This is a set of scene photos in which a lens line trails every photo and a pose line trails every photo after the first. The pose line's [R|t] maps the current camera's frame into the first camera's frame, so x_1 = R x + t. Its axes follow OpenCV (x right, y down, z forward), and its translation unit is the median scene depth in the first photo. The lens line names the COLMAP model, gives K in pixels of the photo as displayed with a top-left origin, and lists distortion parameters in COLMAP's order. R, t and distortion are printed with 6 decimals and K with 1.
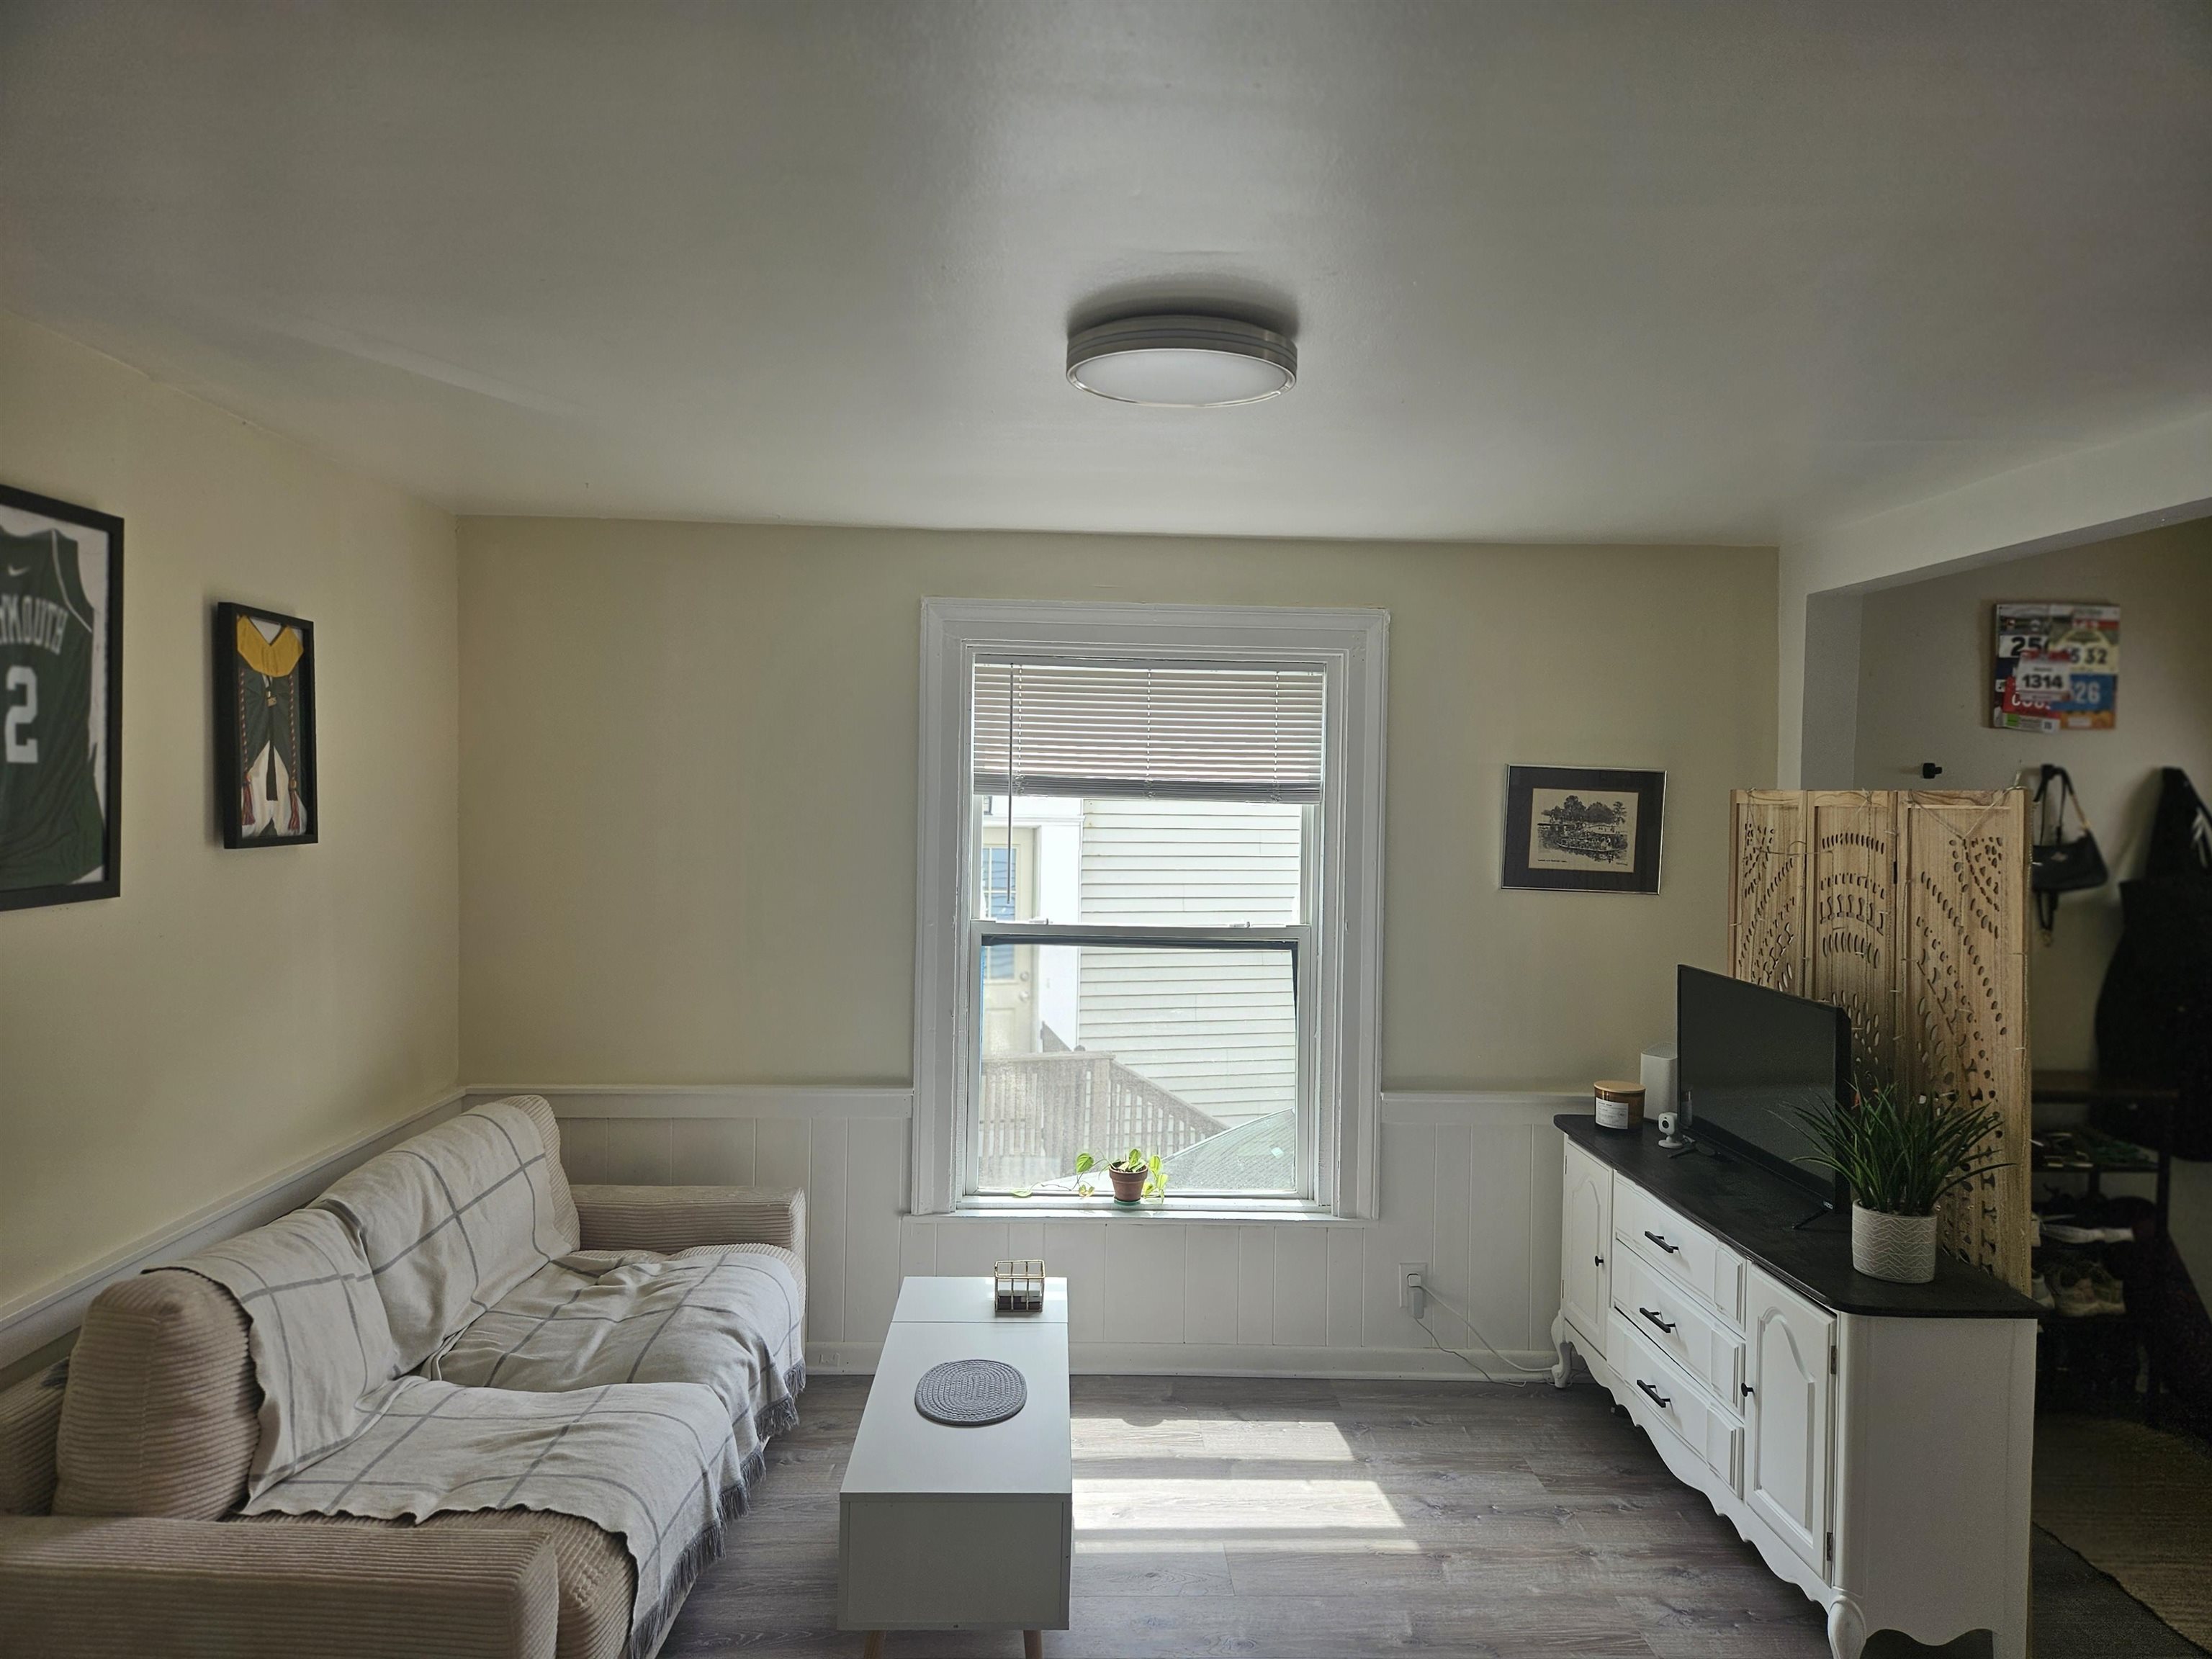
lens RADIAL K [[1491.4, 0, 1101.6], [0, 1491.4, 818.5], [0, 0, 1]] dist [0.062963, -0.061501]
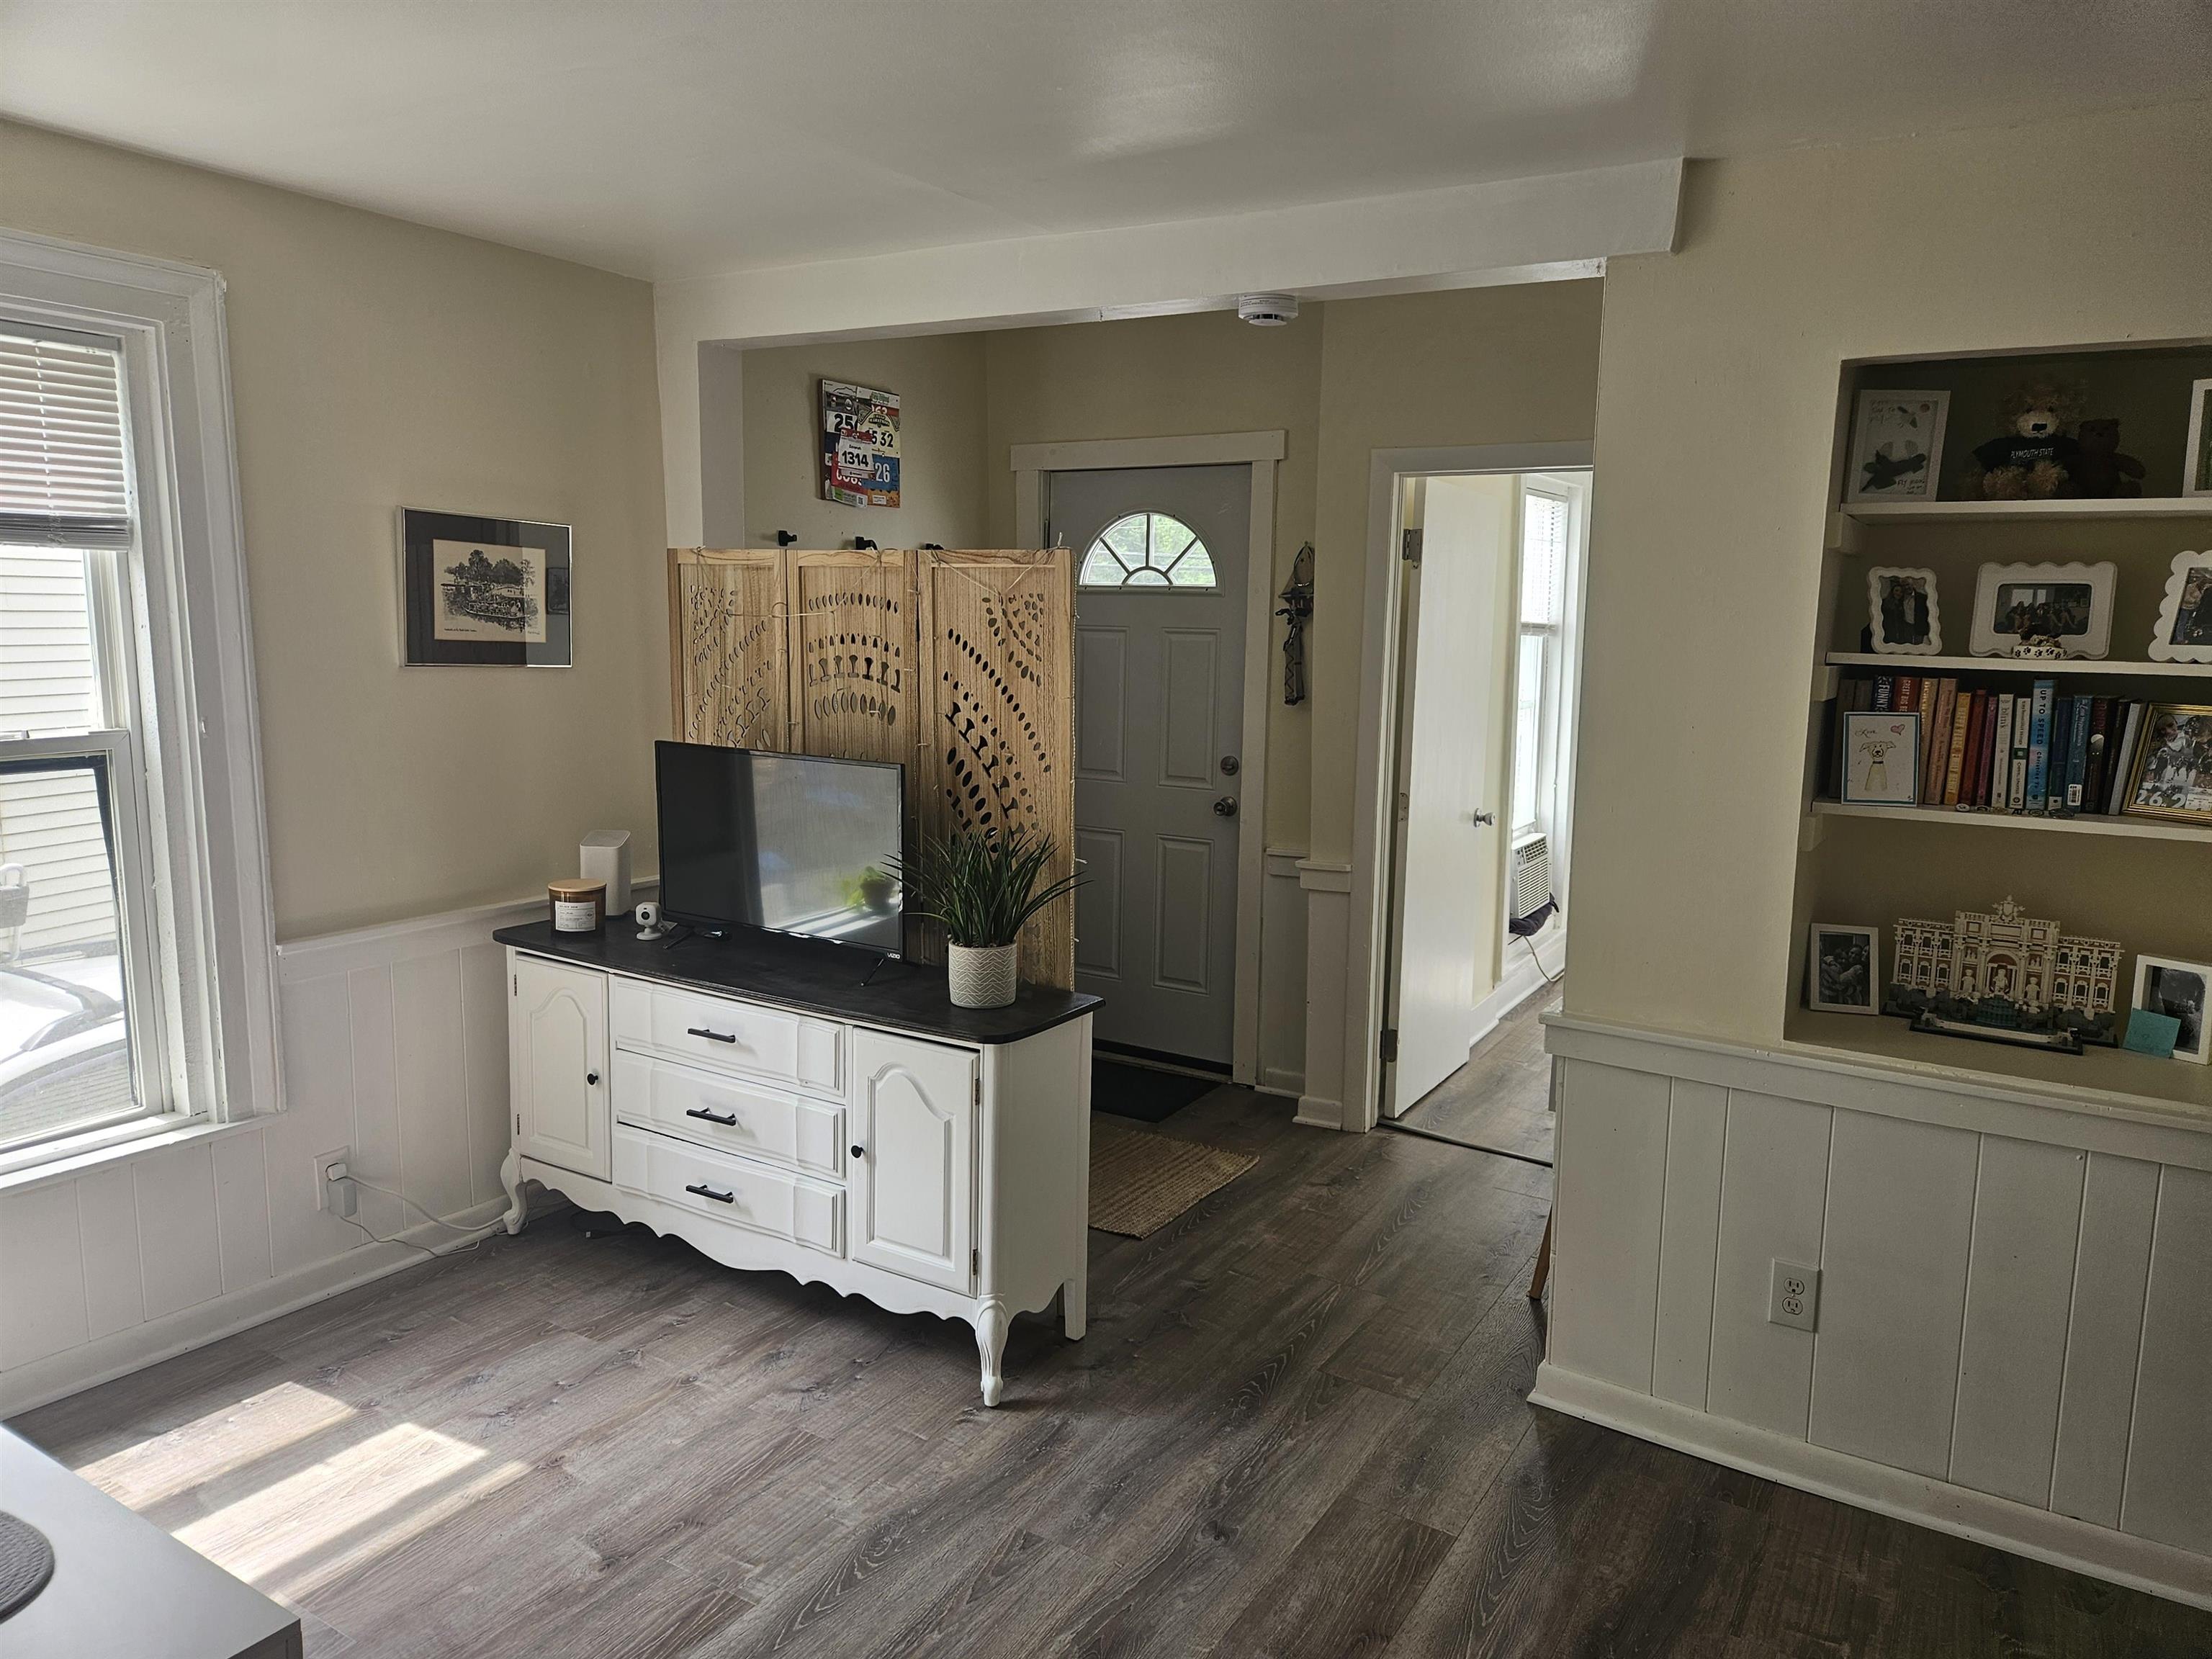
lens RADIAL K [[1491.4, 0, 1101.6], [0, 1491.4, 818.5], [0, 0, 1]] dist [0.062963, -0.061501]
pose [[0.540616, -0.116713, 0.833134, -0.242408], [0.000918, 0.990411, 0.138150, 0.019401], [-0.841269, -0.073922, 0.535539, 0.294977]]
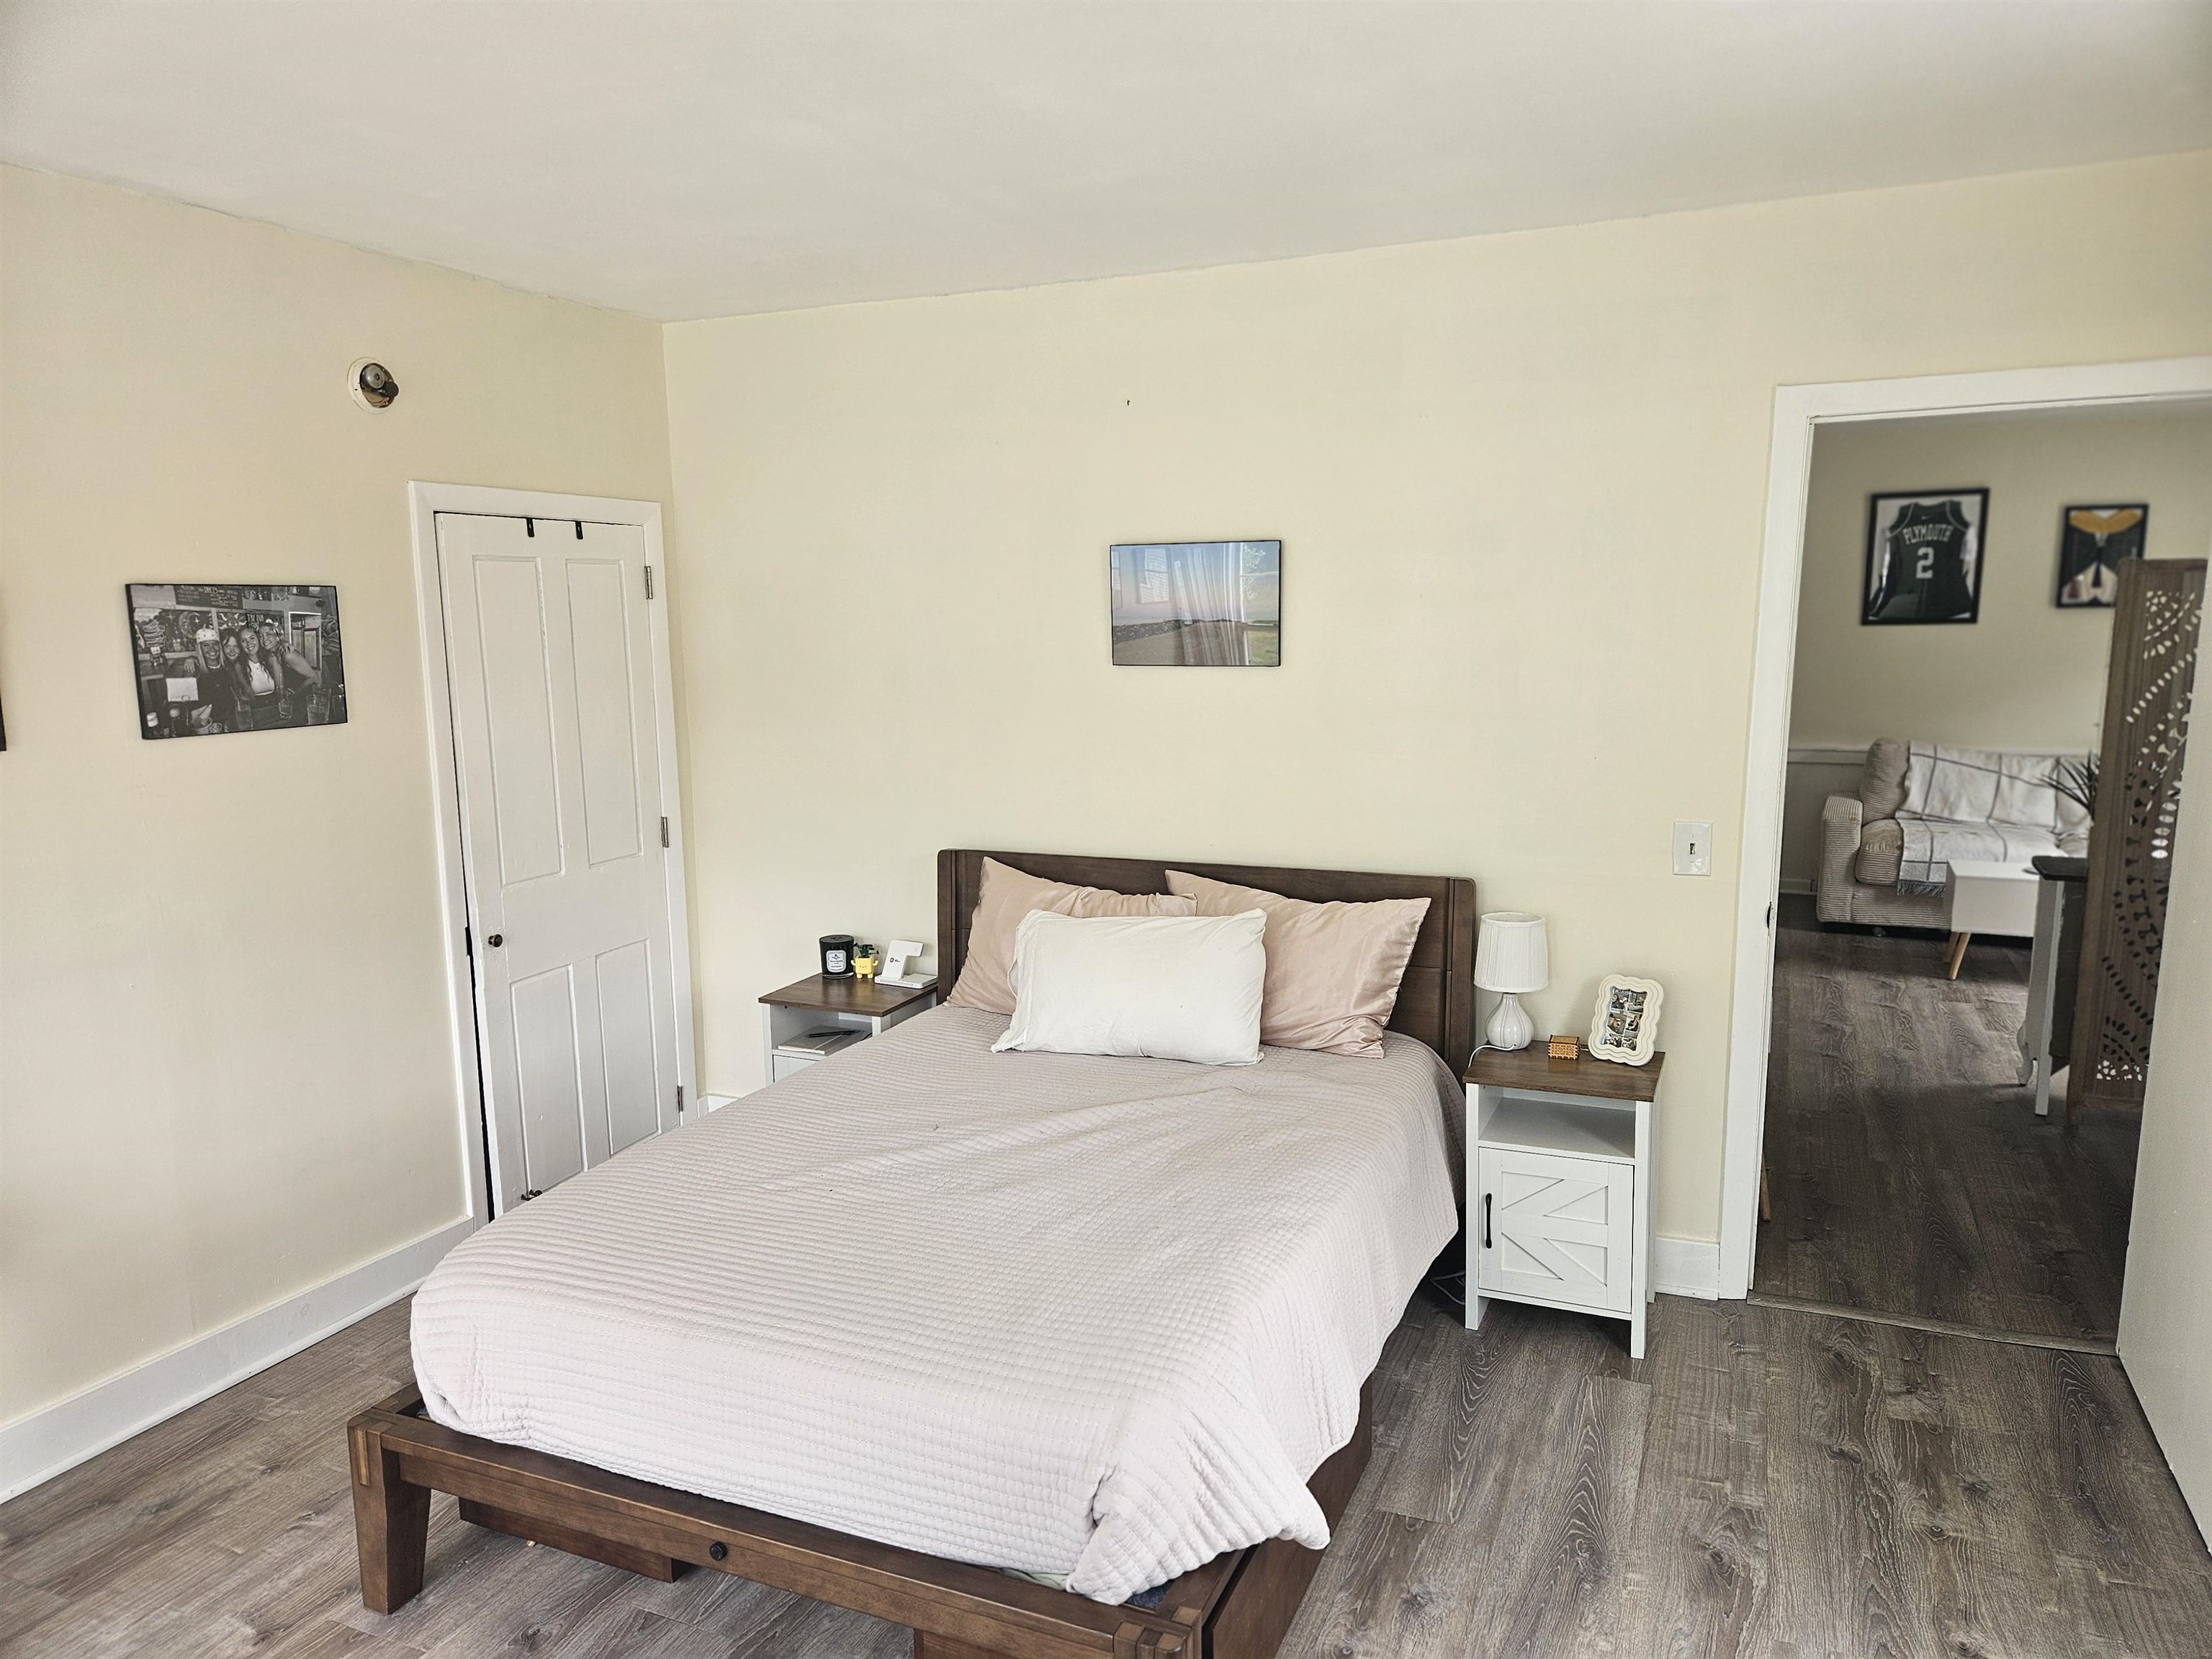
lens RADIAL K [[1475.0, 0, 1108.5], [0, 1475.0, 843.3], [0, 0, 1]] dist [0.002068, 0.000312]
pose [[-0.427164, 0.136399, -0.893827, 2.068149], [-0.003144, 0.988326, 0.152322, 0.033468], [0.904169, 0.067877, -0.421749, 0.584885]]
